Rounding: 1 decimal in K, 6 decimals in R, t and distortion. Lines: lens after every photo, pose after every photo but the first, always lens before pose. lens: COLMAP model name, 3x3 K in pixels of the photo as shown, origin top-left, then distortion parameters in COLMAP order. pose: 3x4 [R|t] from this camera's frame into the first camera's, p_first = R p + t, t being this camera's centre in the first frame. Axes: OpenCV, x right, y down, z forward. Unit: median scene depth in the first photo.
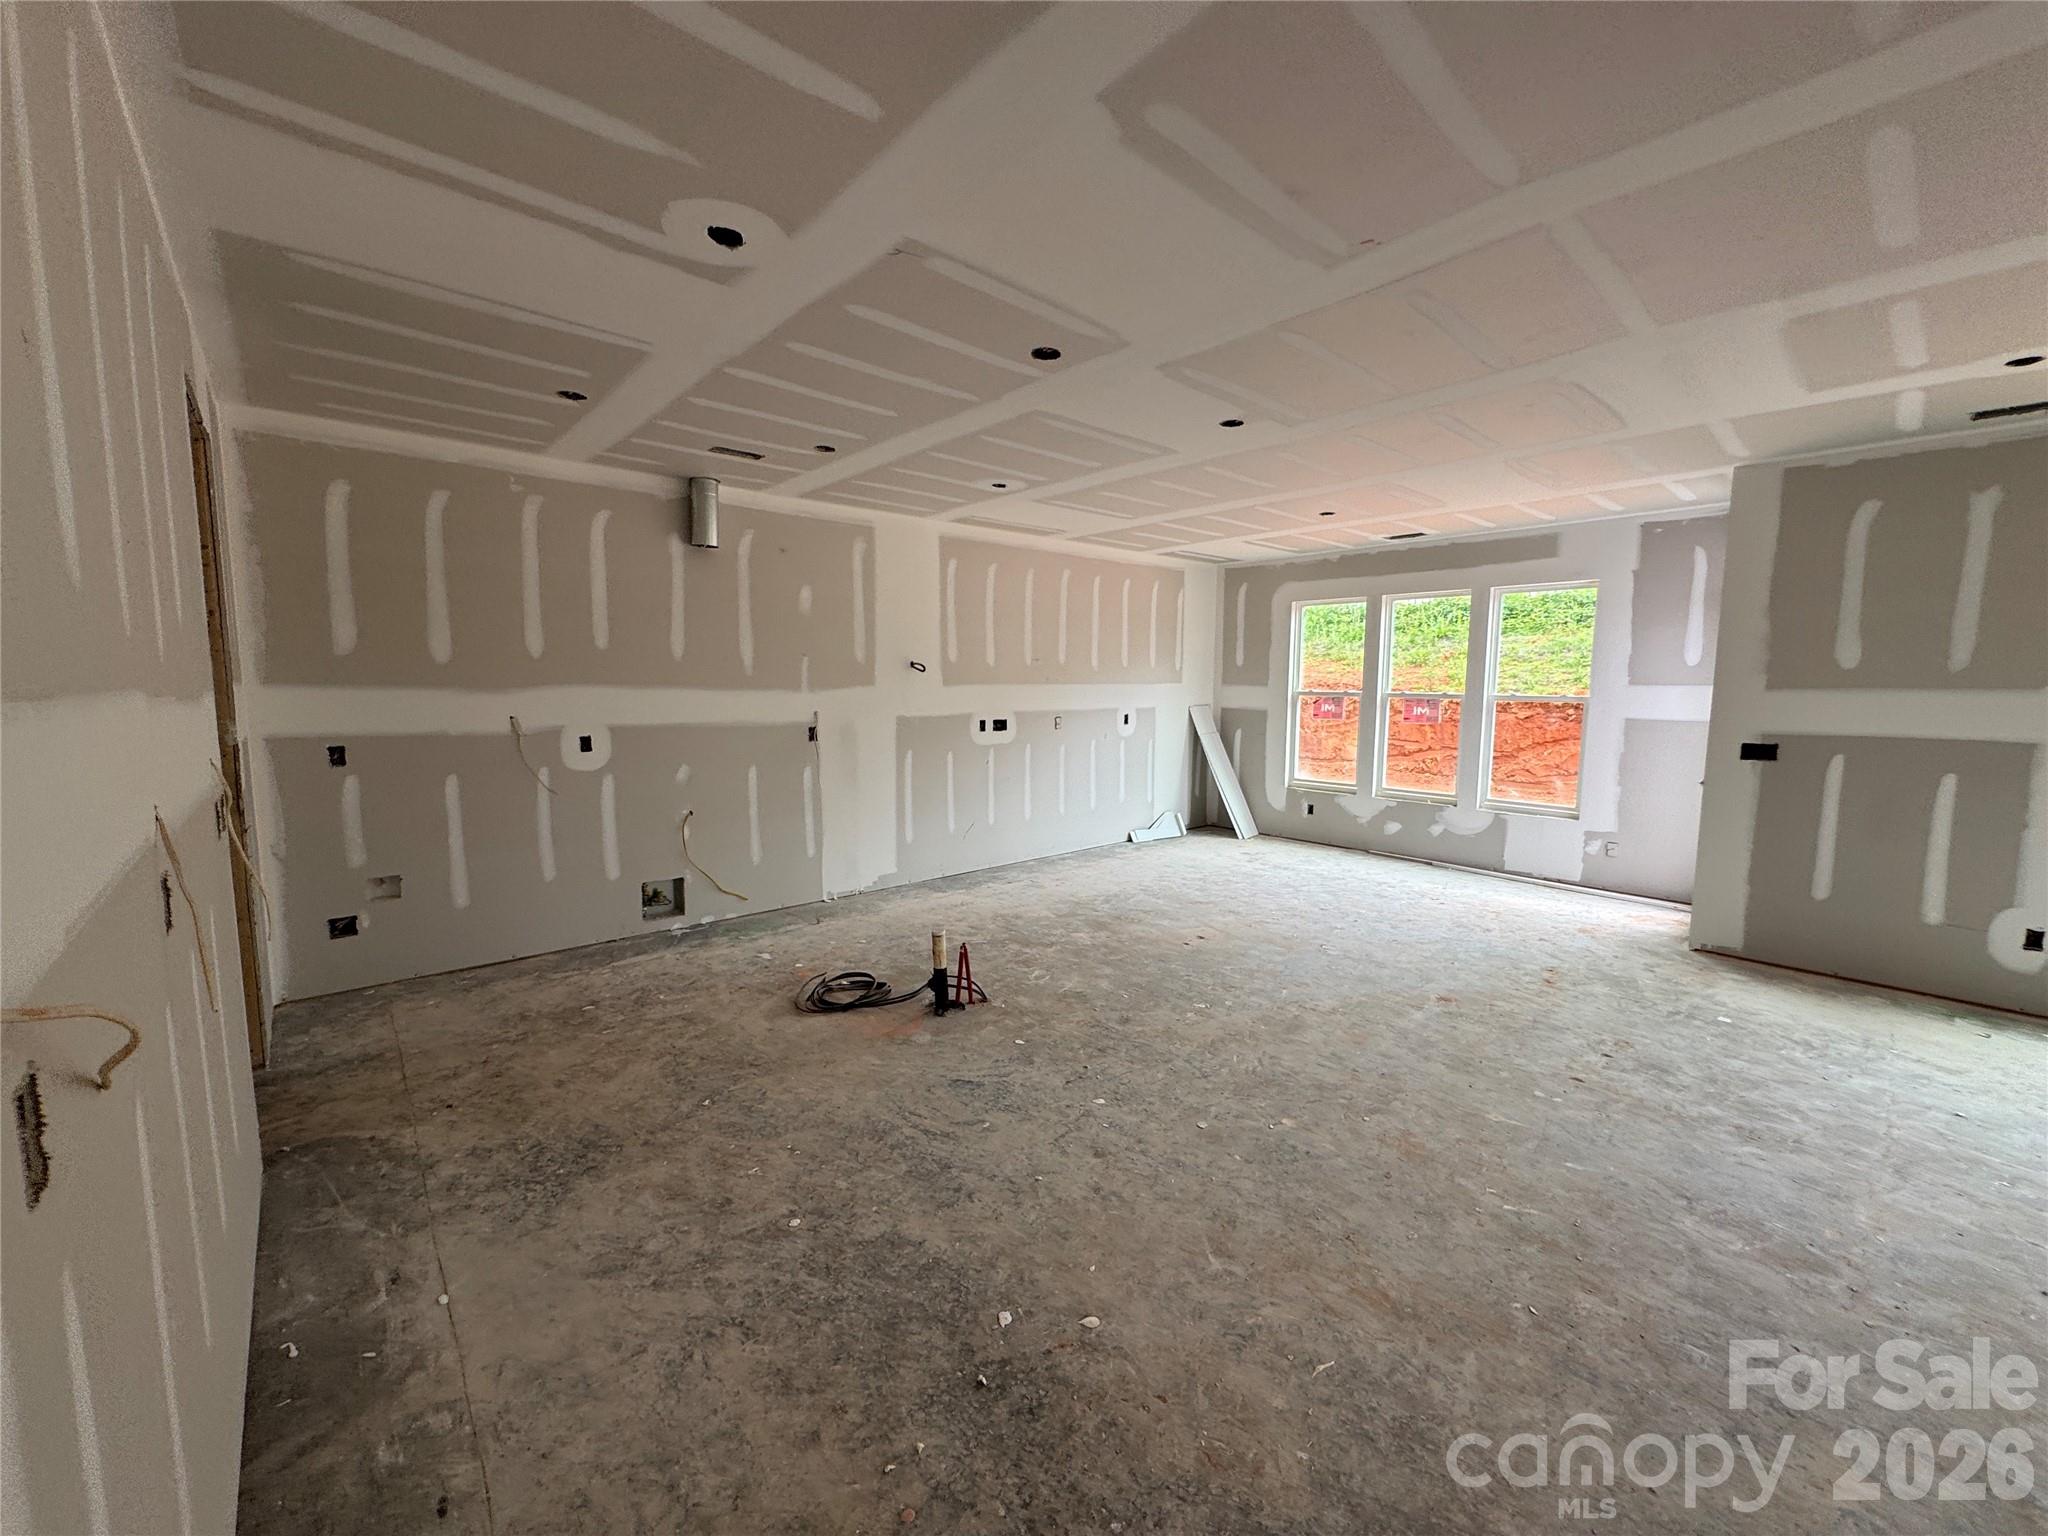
lens RADIAL K [[815.3, 0, 1016.7], [0, 815.3, 761.4], [0, 0, 1]] dist [-0.002646, -0.000176]
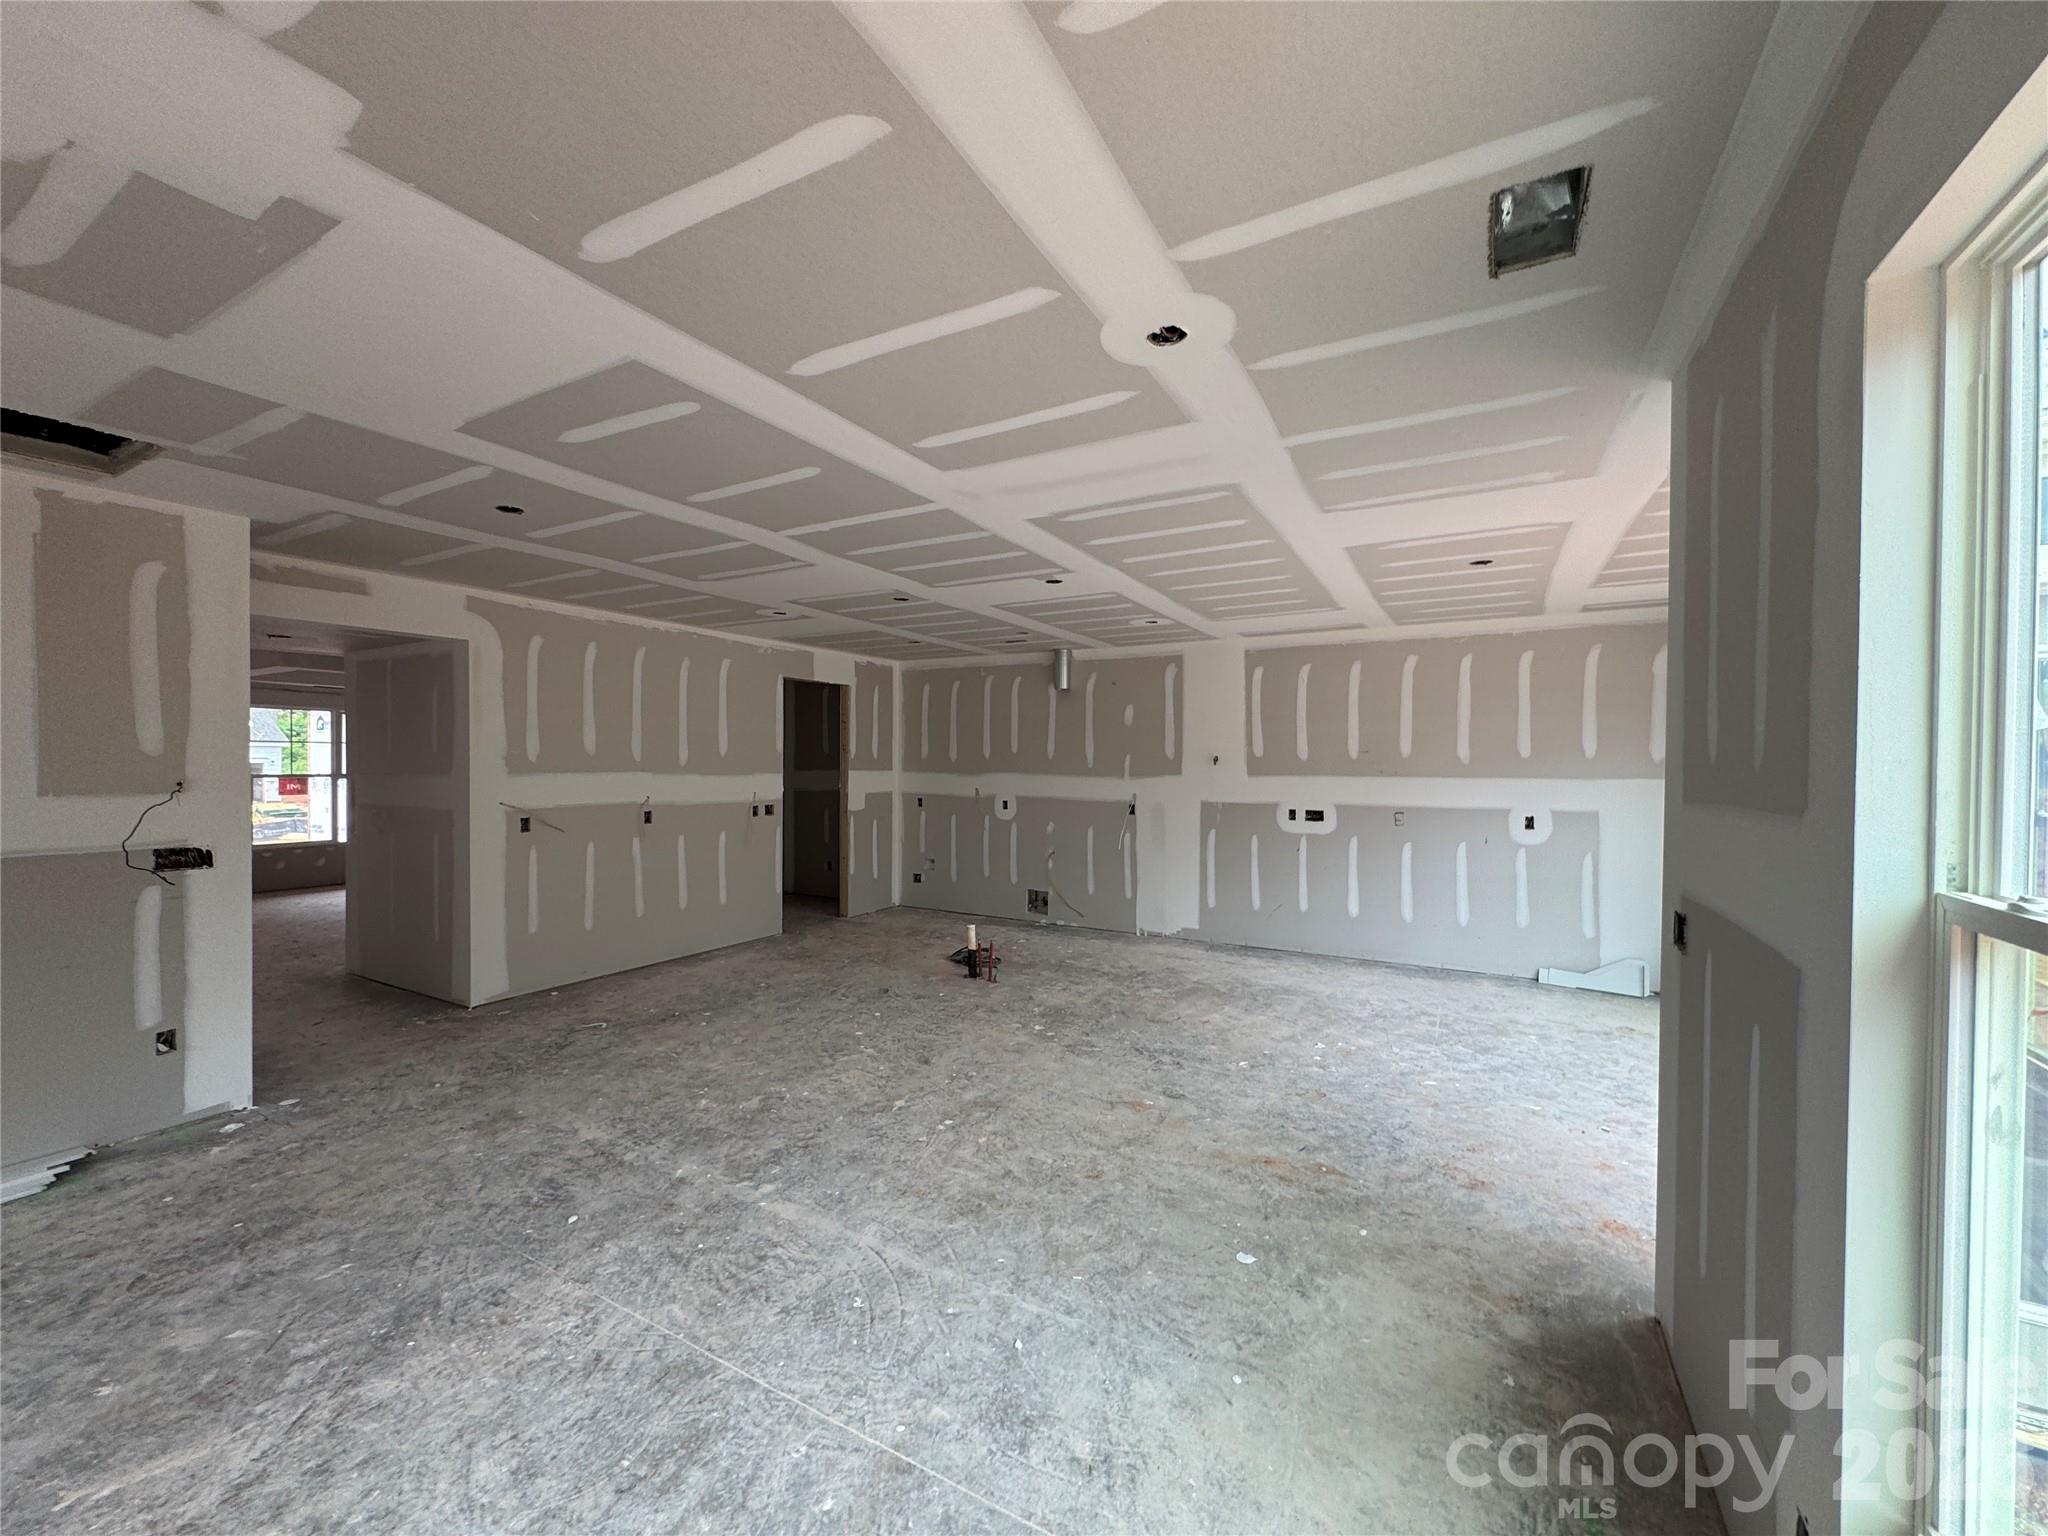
lens RADIAL K [[808.3, 0, 1024.0], [0, 808.3, 768.0], [0, 0, 1]] dist [0.002021, 0.000573]
pose [[0.328672, 0.005507, -0.944428, 1.095802], [-0.097830, 0.994802, -0.028245, -0.052245], [0.939364, 0.101677, 0.327502, 0.403617]]
